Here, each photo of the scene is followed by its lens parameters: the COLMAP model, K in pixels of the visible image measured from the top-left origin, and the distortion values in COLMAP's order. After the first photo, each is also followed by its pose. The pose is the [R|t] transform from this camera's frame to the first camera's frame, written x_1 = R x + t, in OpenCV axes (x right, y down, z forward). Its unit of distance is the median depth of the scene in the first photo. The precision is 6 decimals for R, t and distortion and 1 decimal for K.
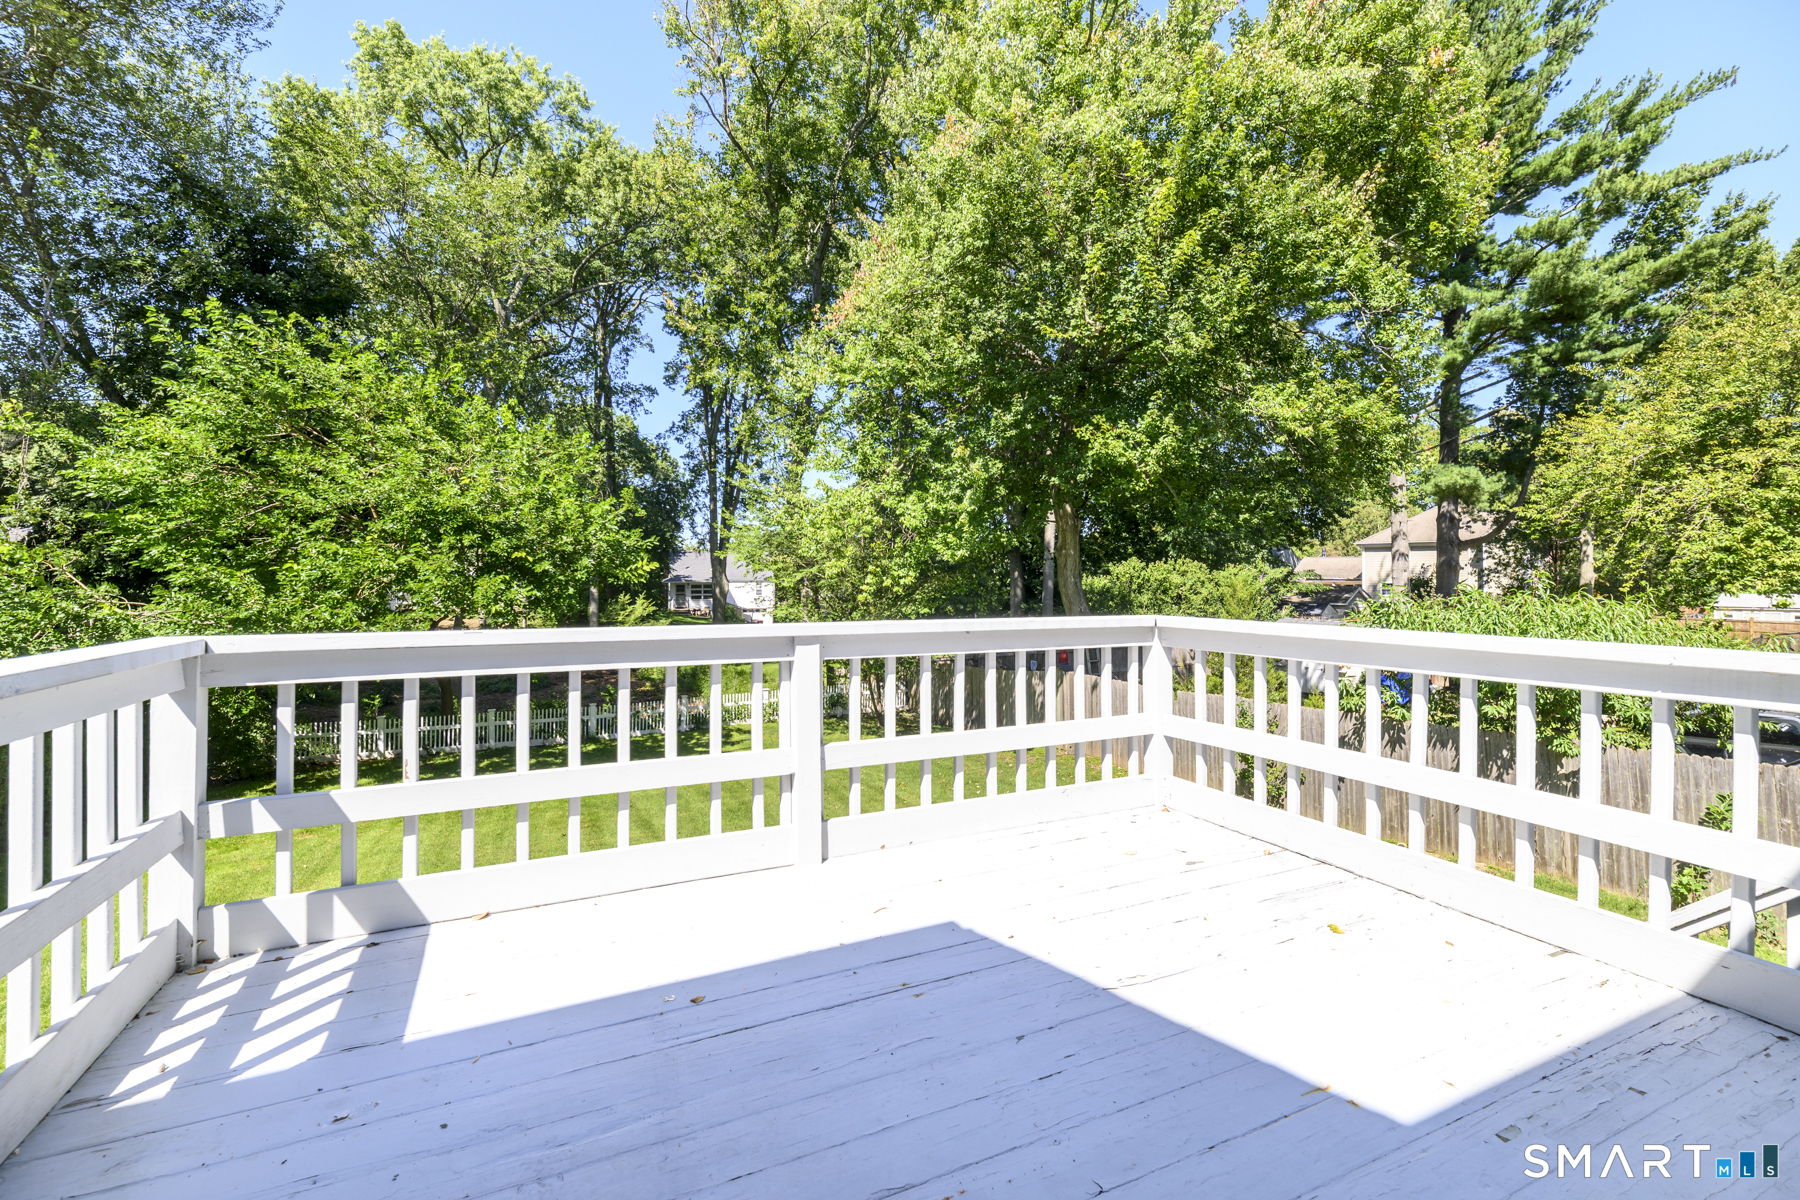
lens RADIAL K [[807.2, 0, 900.8], [0, 807.2, 590.9], [0, 0, 1]] dist [-0.003522, 0.000746]
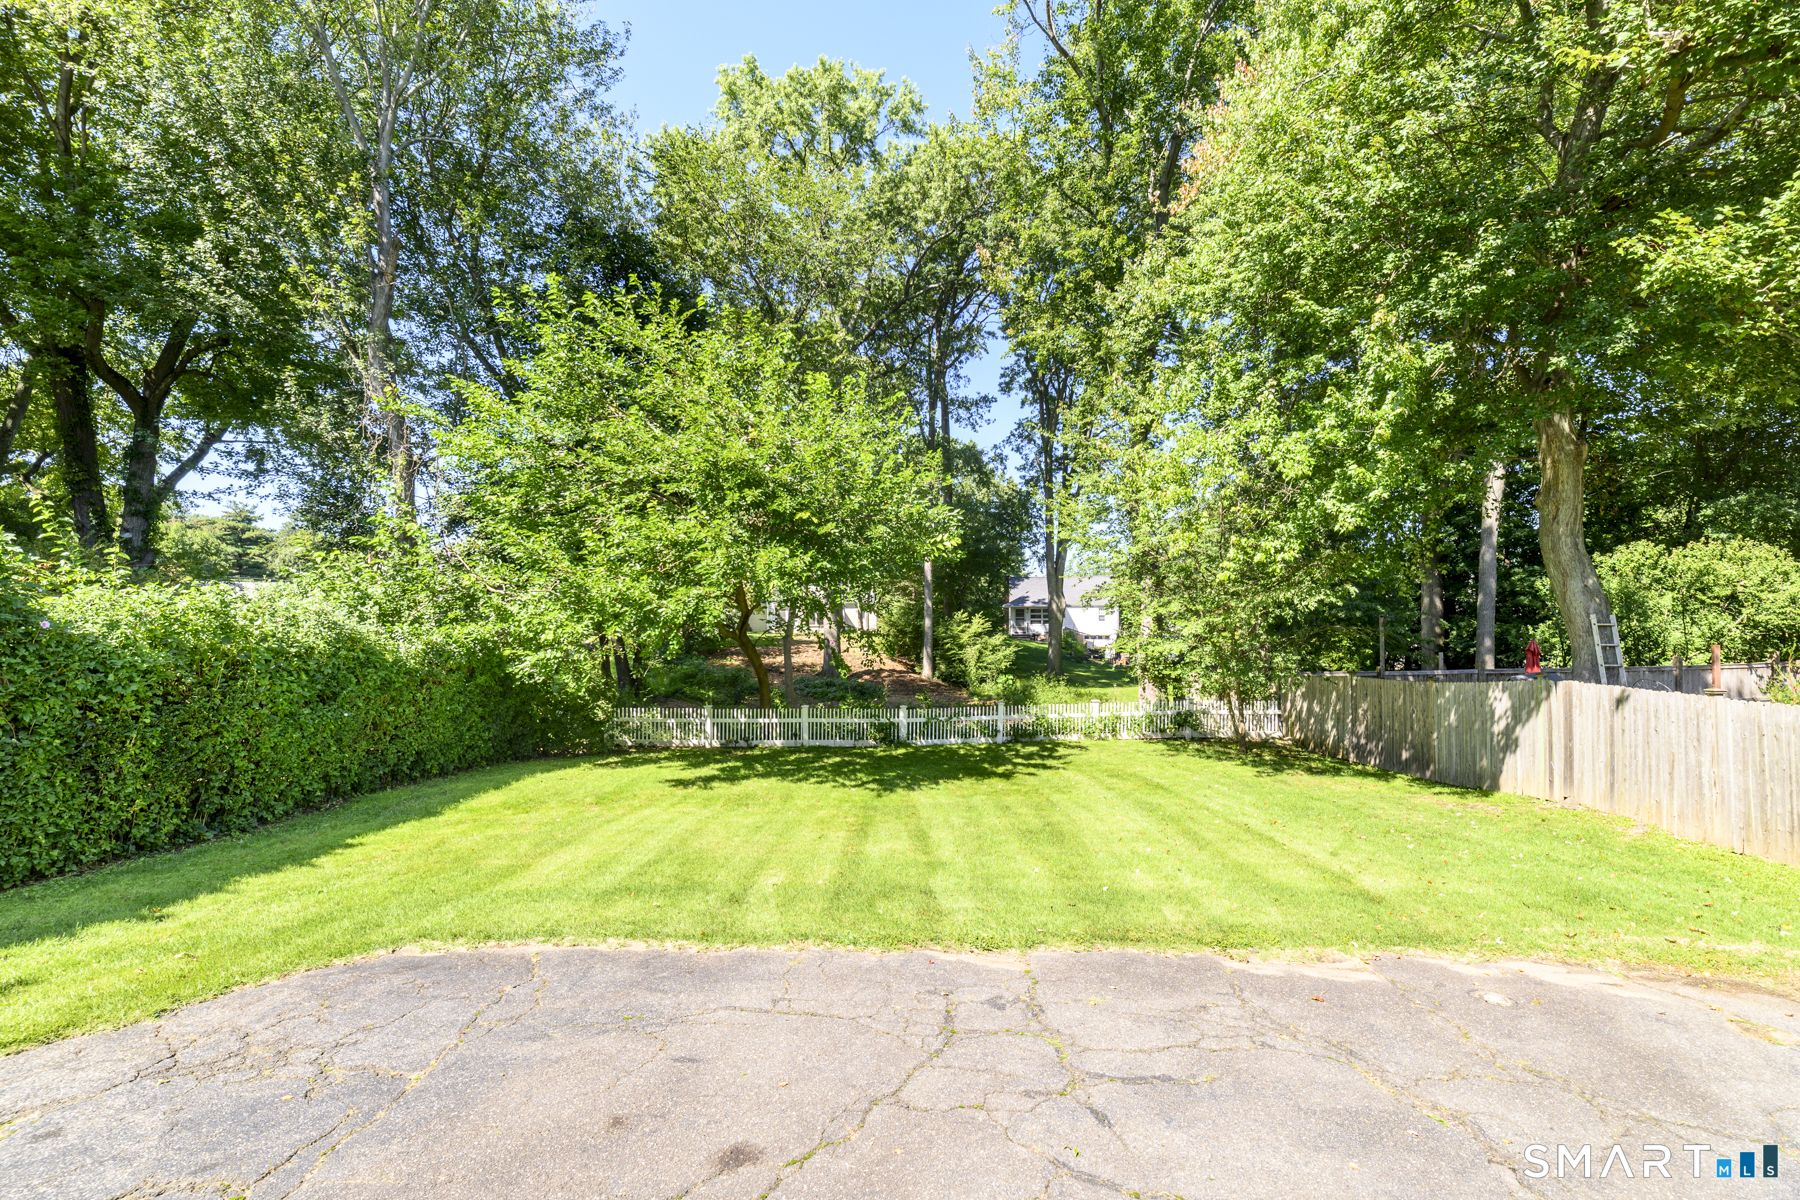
lens RADIAL K [[807.2, 0, 904.6], [0, 807.2, 605.1], [0, 0, 1]] dist [-0.003522, 0.000746]
pose [[0.913968, 0.001784, -0.405782, -0.009036], [-0.012437, 0.999644, -0.023618, 0.047322], [0.405596, 0.026633, 0.913665, 0.155984]]
